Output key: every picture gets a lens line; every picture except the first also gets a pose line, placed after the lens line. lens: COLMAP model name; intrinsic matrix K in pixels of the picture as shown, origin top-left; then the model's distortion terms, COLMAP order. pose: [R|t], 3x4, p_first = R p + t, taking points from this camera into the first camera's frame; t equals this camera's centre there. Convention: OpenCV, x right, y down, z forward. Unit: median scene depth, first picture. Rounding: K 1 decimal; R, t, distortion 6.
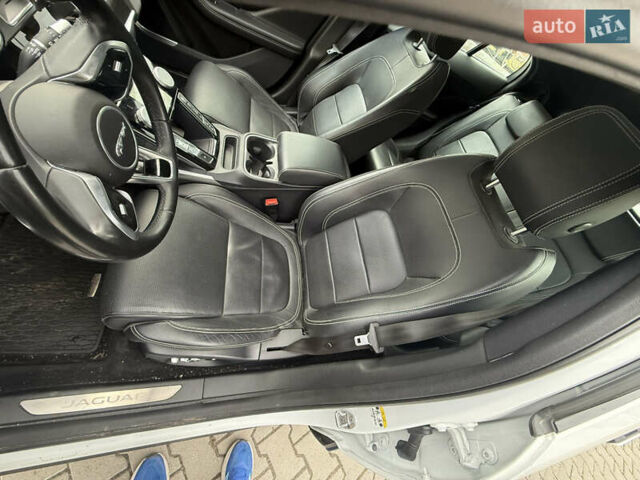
lens RADIAL K [[252.6, 0, 320.0], [0, 252.6, 240.0], [0, 0, 1]] dist [-0.000616, -0.000179]
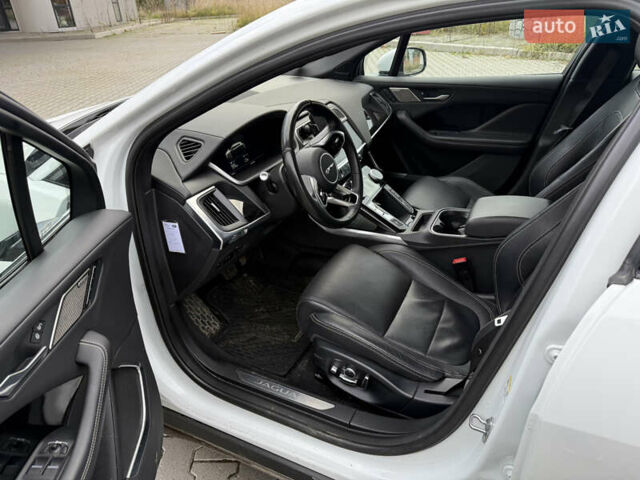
lens RADIAL K [[454.8, 0, 317.5], [0, 454.8, 236.5], [0, 0, 1]] dist [0.050765, -0.069423]
pose [[0.726187, -0.204525, -0.656370, 0.548586], [-0.242898, 0.816825, -0.523257, 0.786589], [0.643159, 0.539413, 0.543489, -0.273112]]
